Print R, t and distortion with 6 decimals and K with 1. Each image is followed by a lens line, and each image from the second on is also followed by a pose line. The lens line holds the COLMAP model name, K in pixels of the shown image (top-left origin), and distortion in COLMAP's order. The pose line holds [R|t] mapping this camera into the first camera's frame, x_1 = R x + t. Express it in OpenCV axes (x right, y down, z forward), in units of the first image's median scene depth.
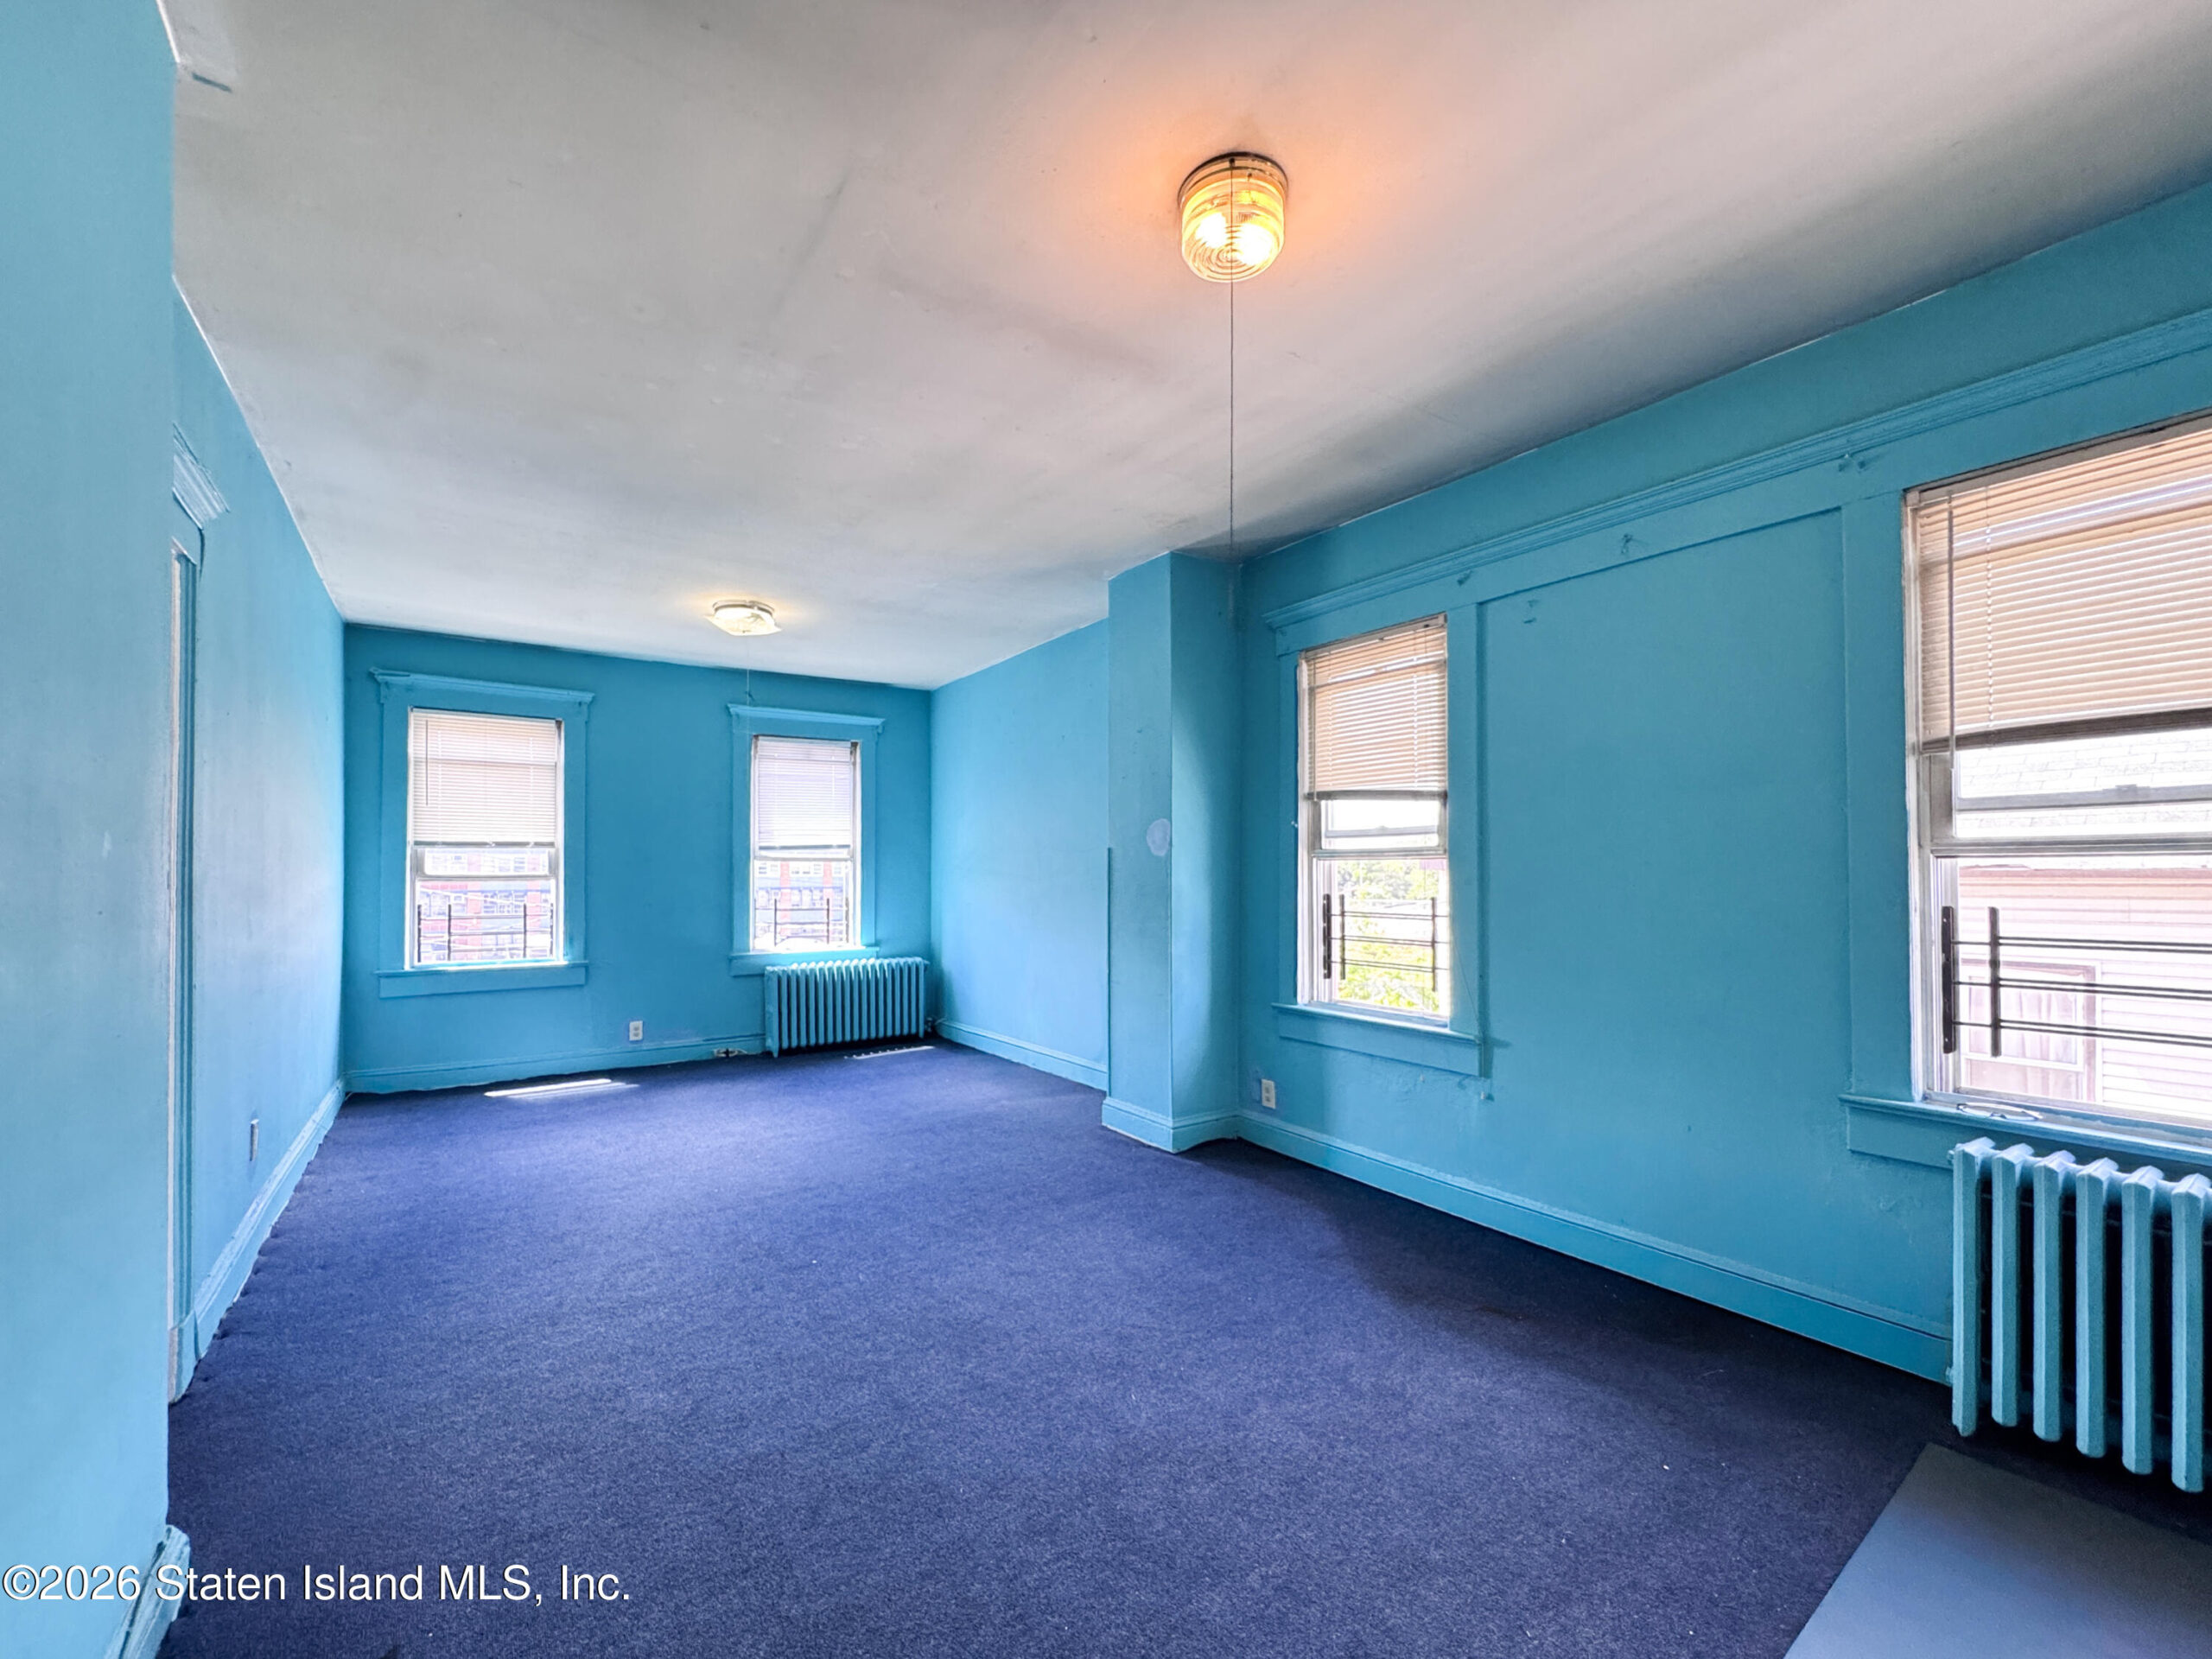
lens RADIAL K [[903.8, 0, 1084.6], [0, 903.8, 867.4], [0, 0, 1]] dist [-0.002886, -0.000027]
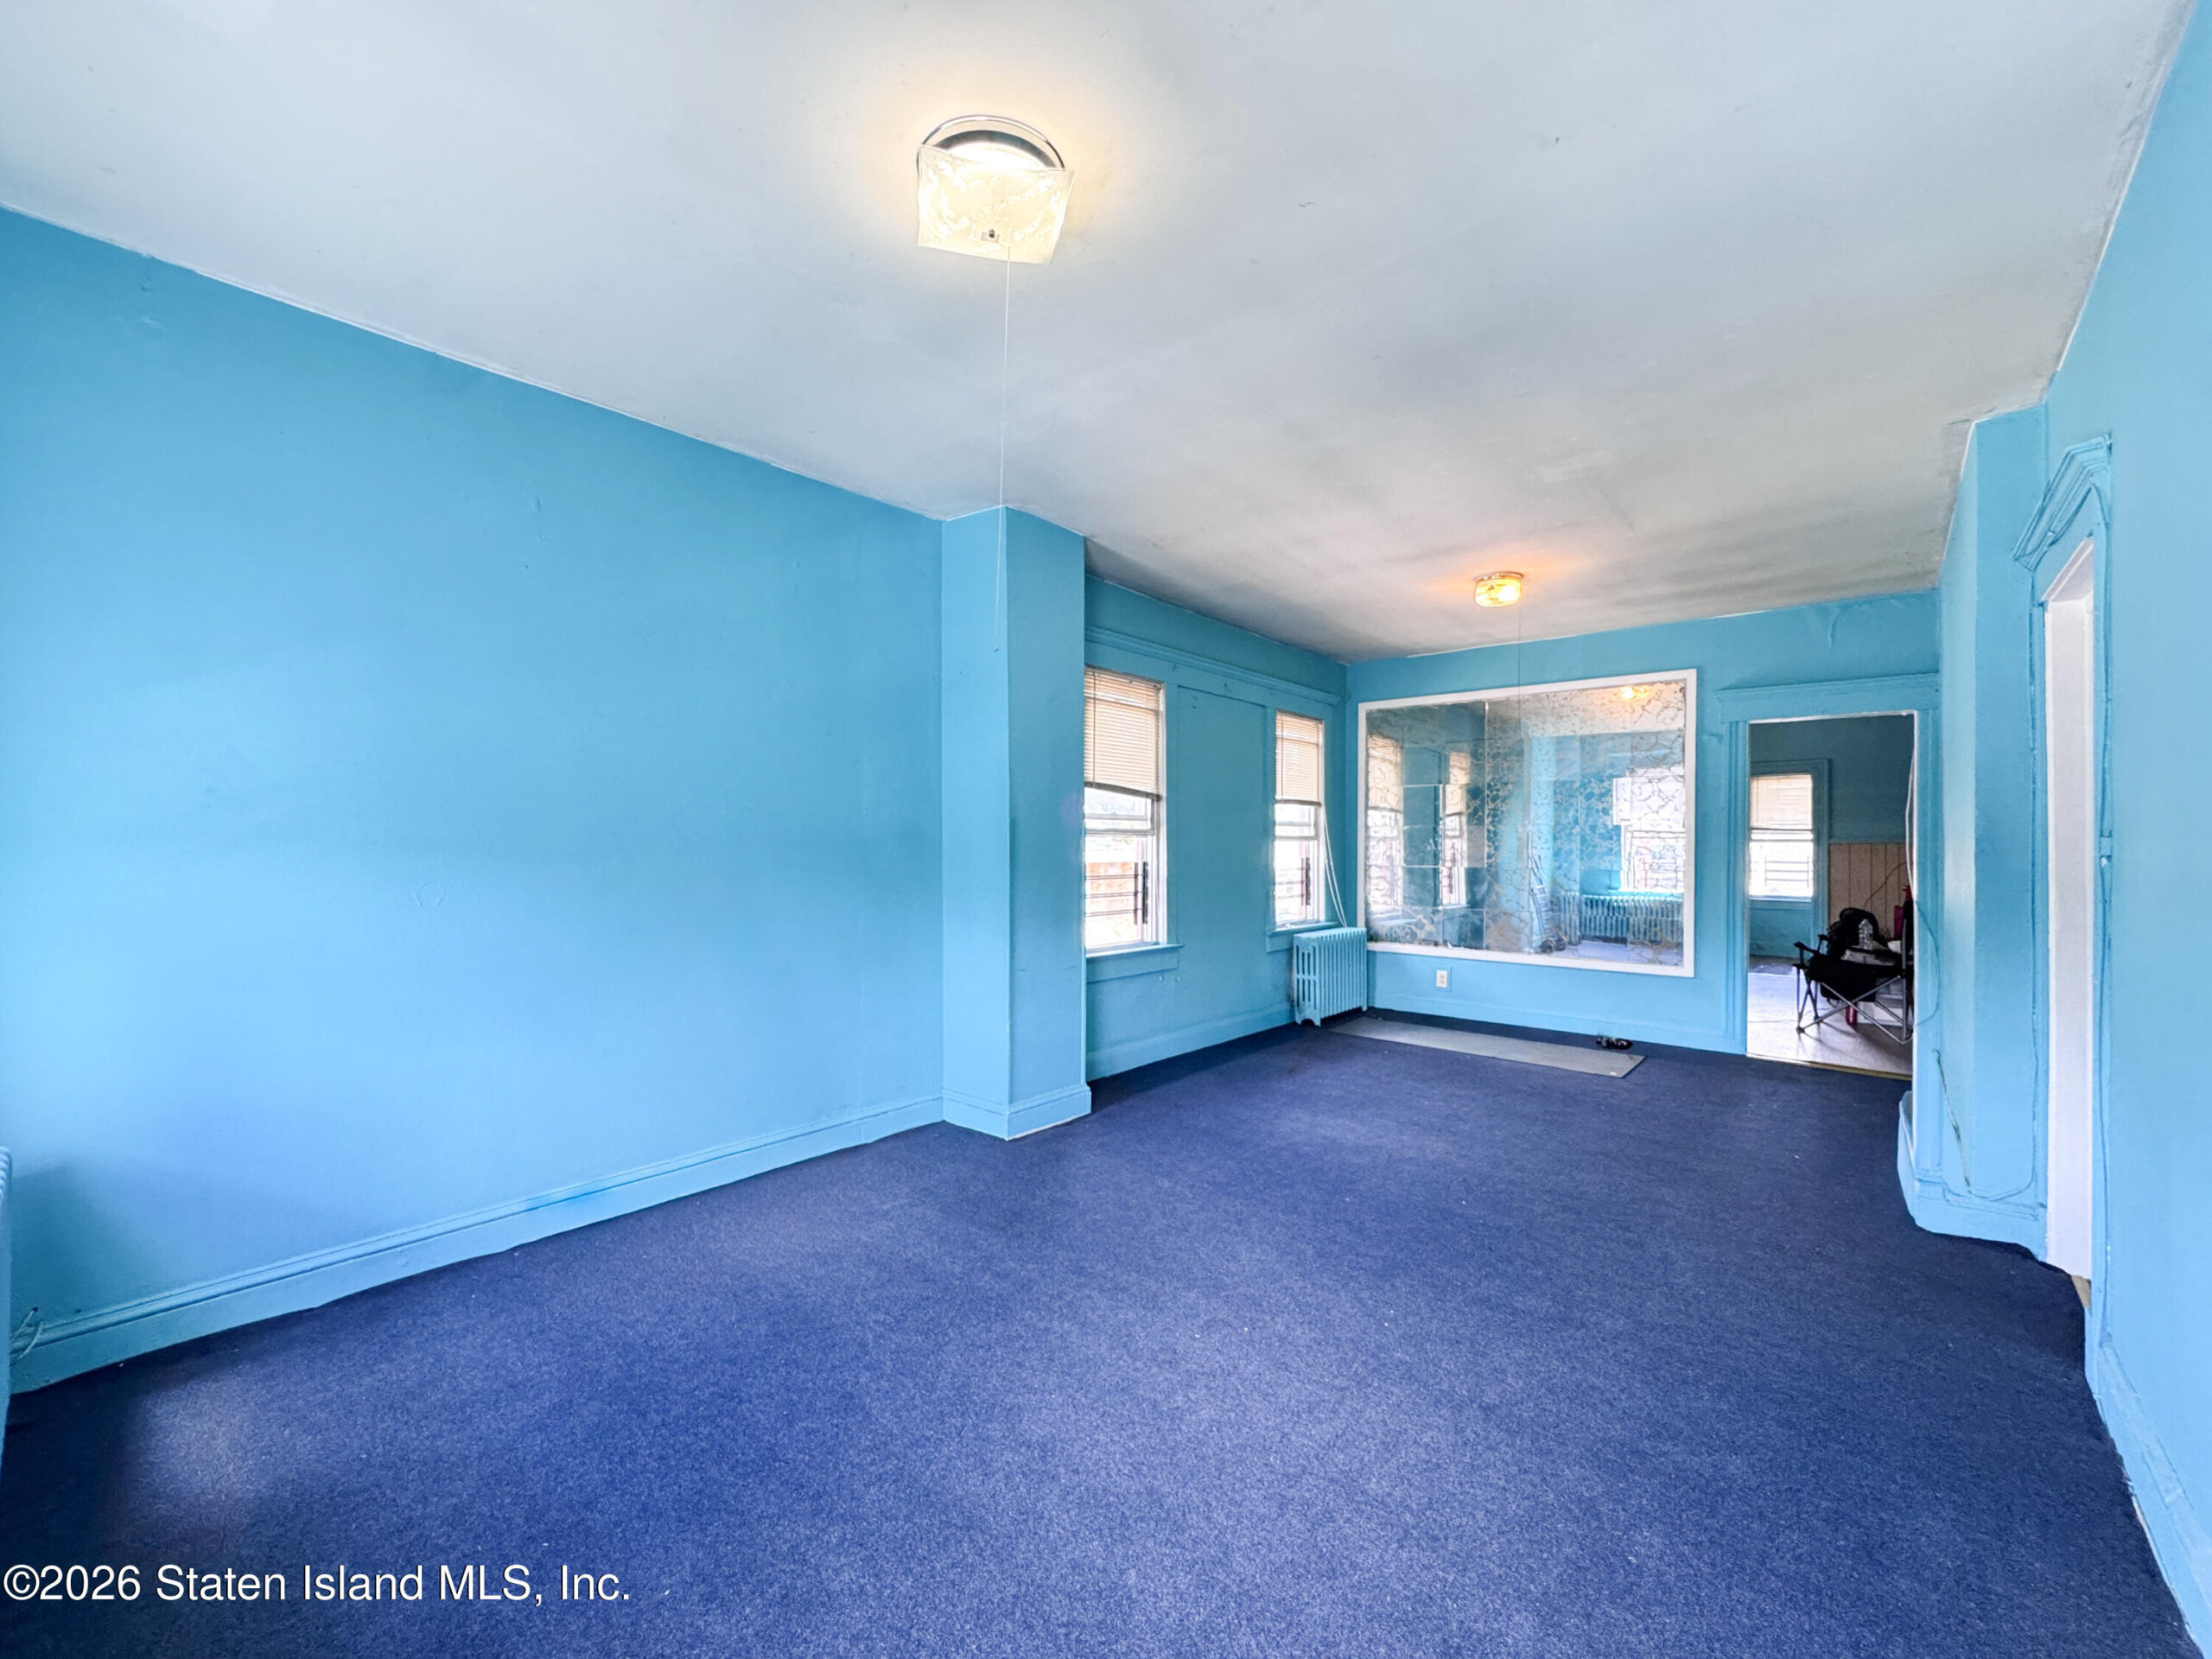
lens RADIAL K [[903.8, 0, 1100.2], [0, 903.8, 841.3], [0, 0, 1]] dist [-0.002886, -0.000027]
pose [[-0.262897, 0.010465, 0.964767, -1.071563], [-0.004166, 0.999920, -0.011982, 0.016380], [-0.964815, -0.007169, -0.262832, 1.478644]]
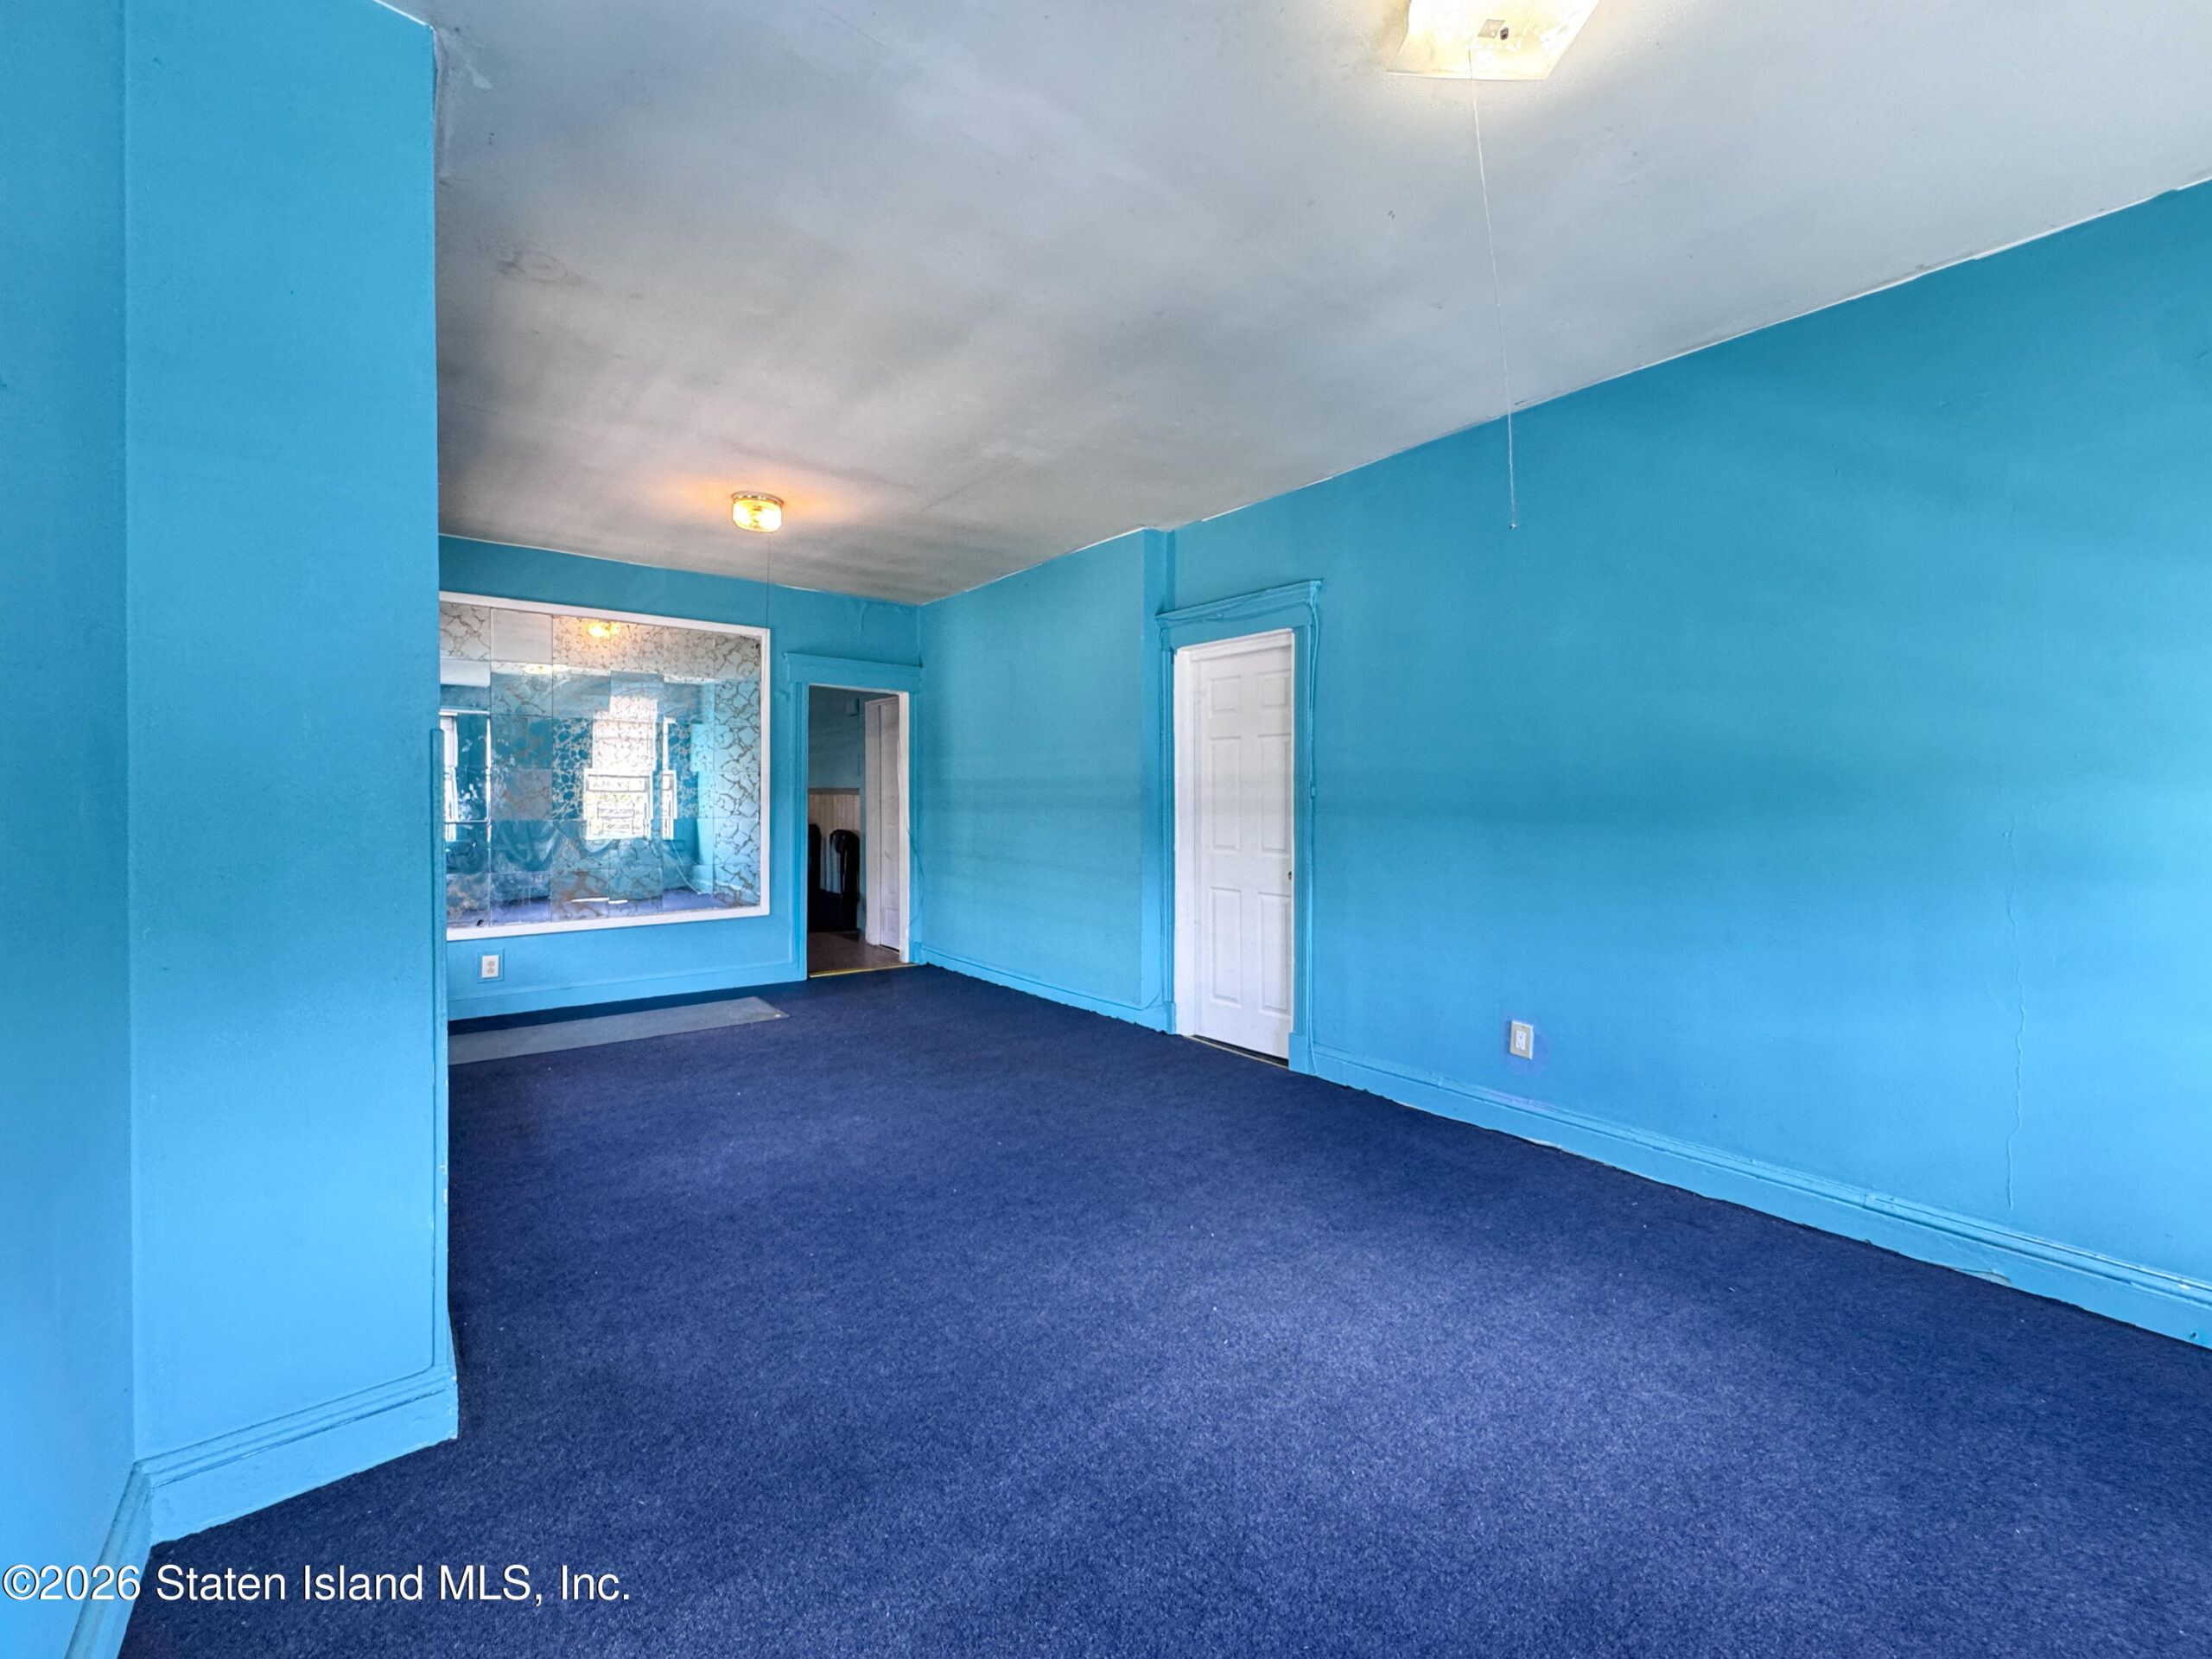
lens RADIAL K [[903.8, 0, 1108.8], [0, 903.8, 805.9], [0, 0, 1]] dist [-0.002886, -0.000027]
pose [[-0.996164, 0.008324, -0.087109, -0.284591], [0.007407, 0.999914, 0.010852, 0.011944], [0.087192, 0.010165, -0.996140, 1.829641]]
